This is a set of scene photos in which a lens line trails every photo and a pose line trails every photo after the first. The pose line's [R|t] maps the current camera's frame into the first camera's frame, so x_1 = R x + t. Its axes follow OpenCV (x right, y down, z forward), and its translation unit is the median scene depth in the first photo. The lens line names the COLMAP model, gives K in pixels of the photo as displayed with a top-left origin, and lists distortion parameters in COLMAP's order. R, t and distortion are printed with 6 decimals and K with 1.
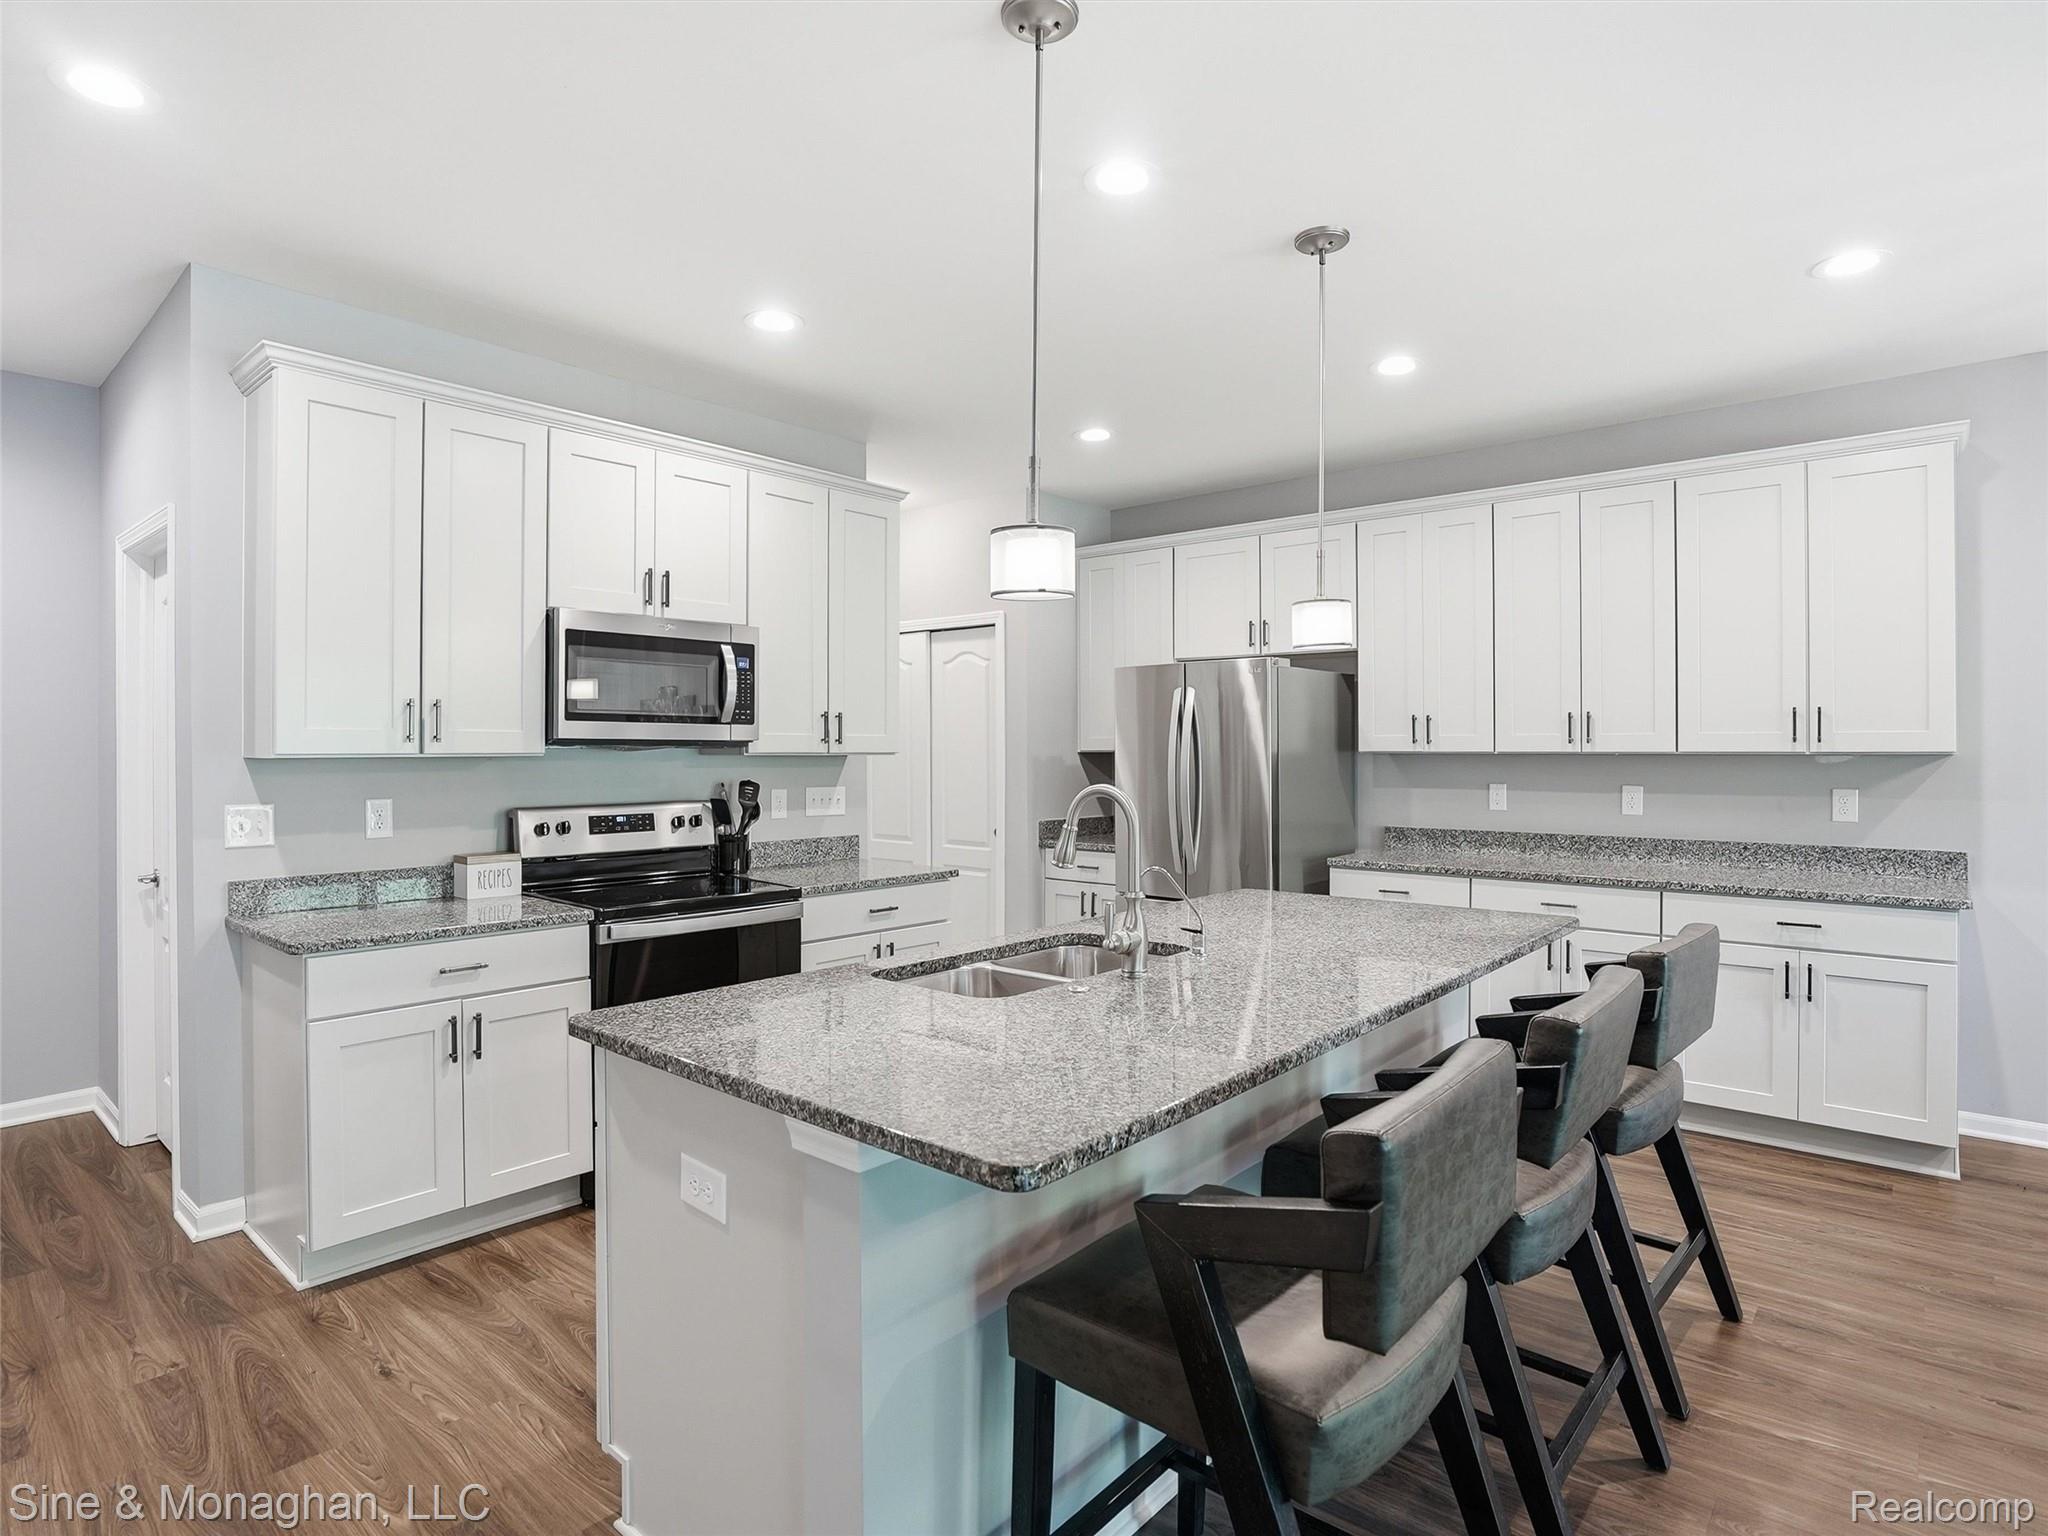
lens RADIAL K [[1103.7, 0, 1029.8], [0, 1103.7, 750.6], [0, 0, 1]] dist [-0.053606, 0.020654]
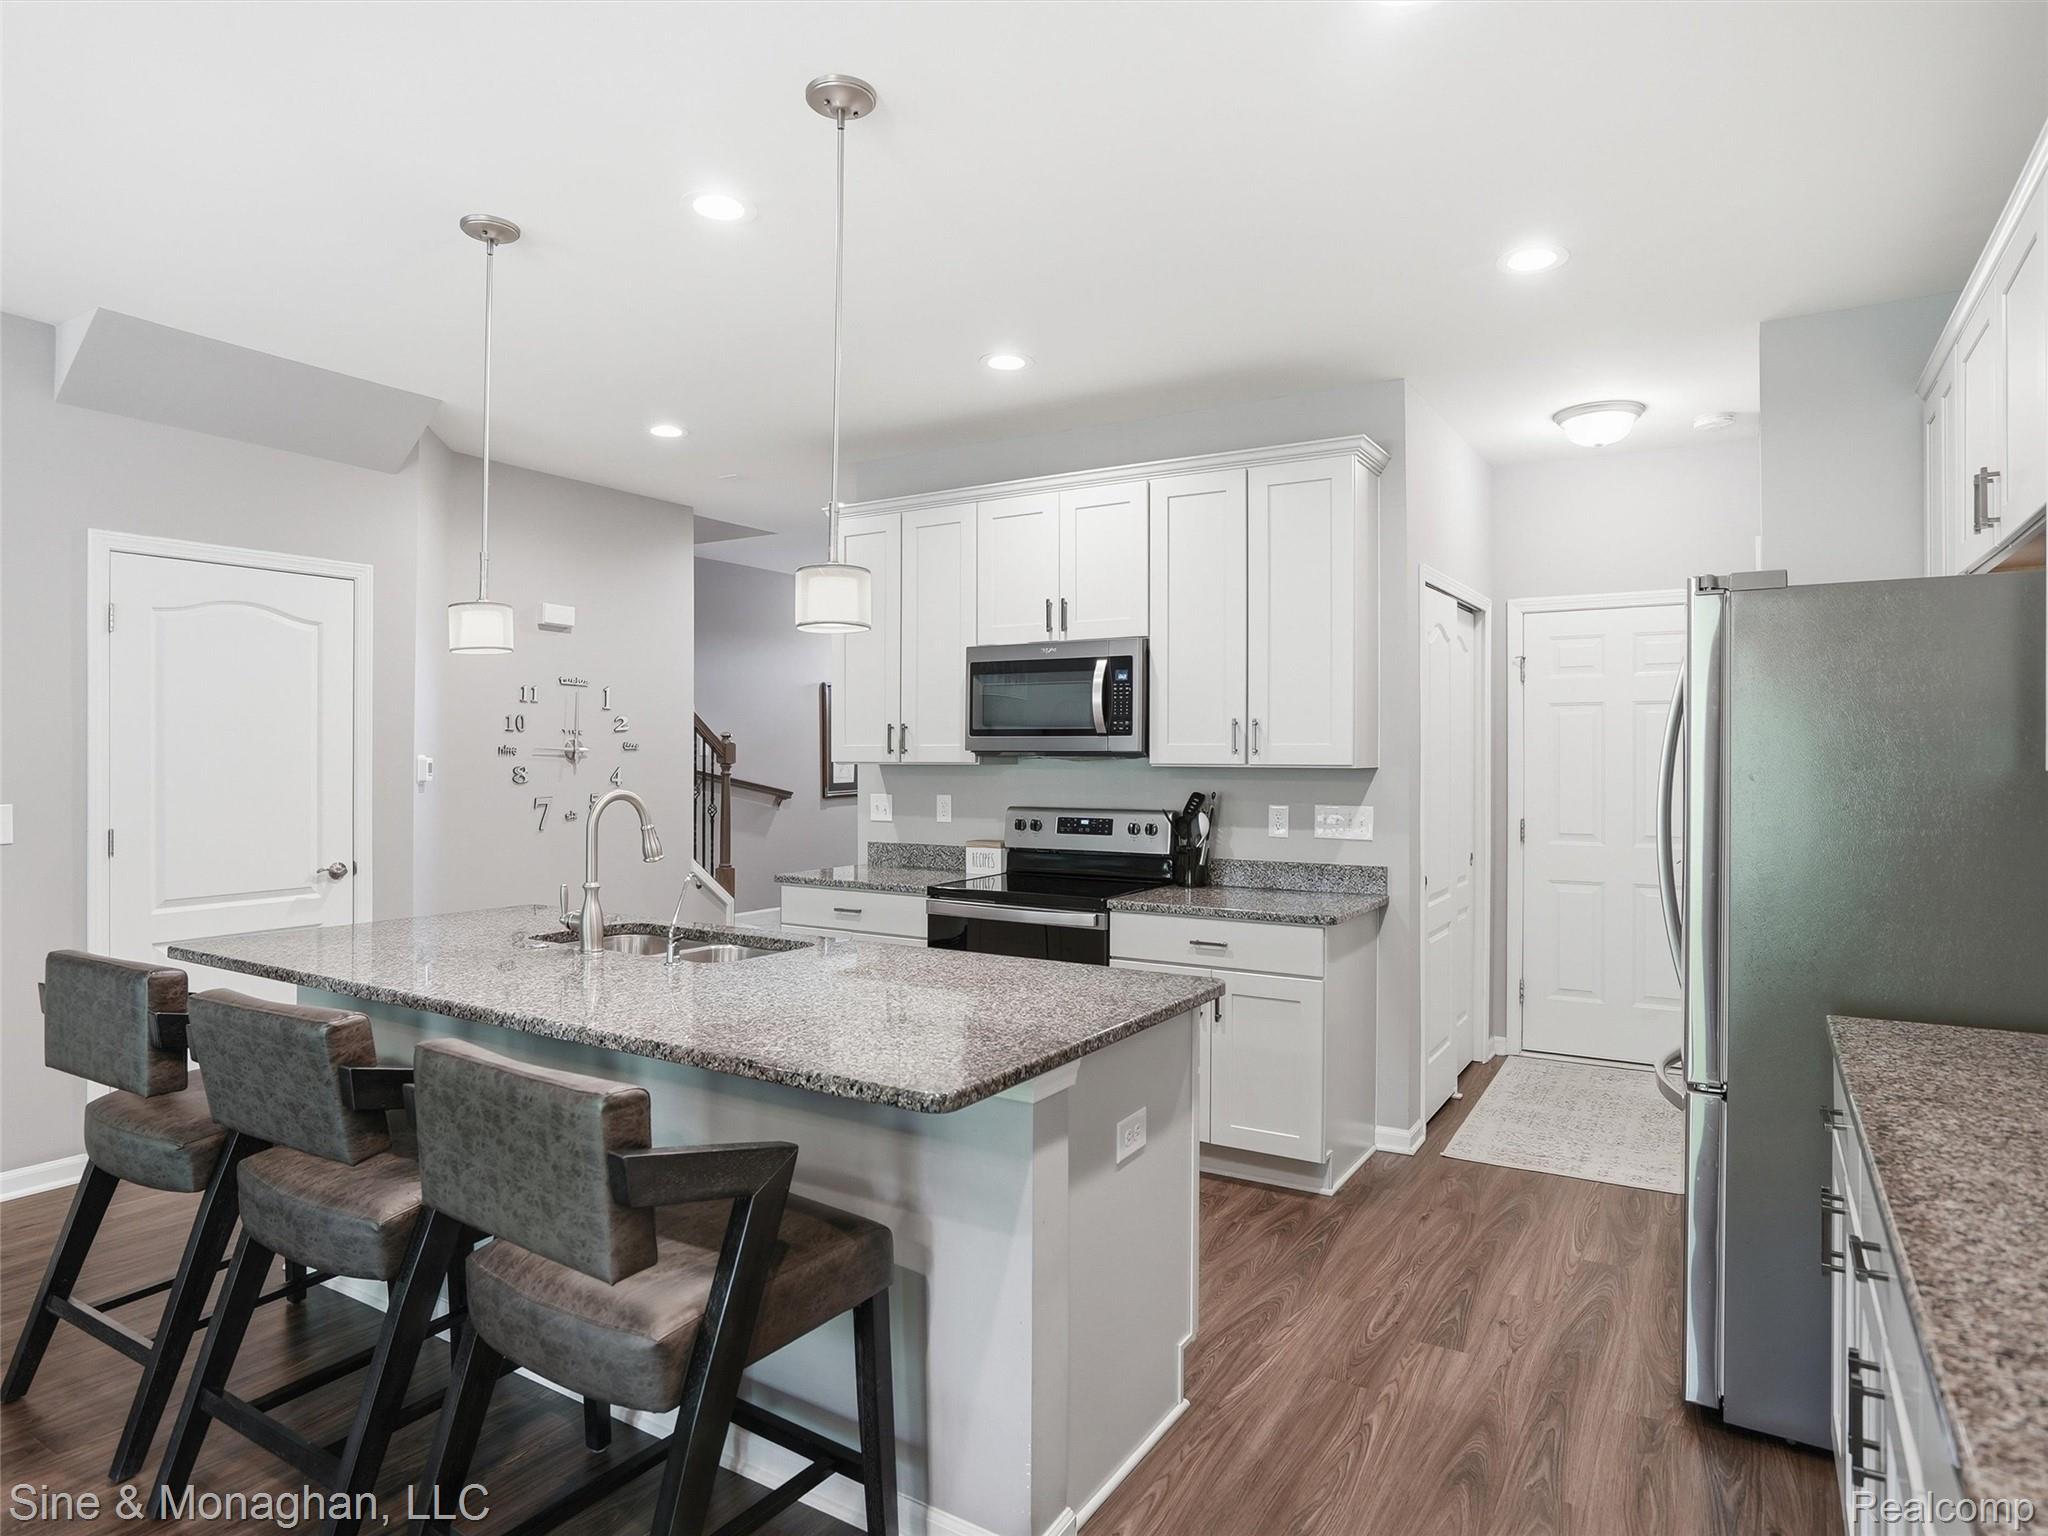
lens RADIAL K [[1151.0, 0, 1037.0], [0, 1151.0, 770.6], [0, 0, 1]] dist [-0.037339, 0.009528]
pose [[0.167167, 0.008675, -0.985890, 0.779460], [-0.004751, 0.999957, 0.007993, 0.000511], [0.985917, 0.003347, 0.167201, 0.753001]]
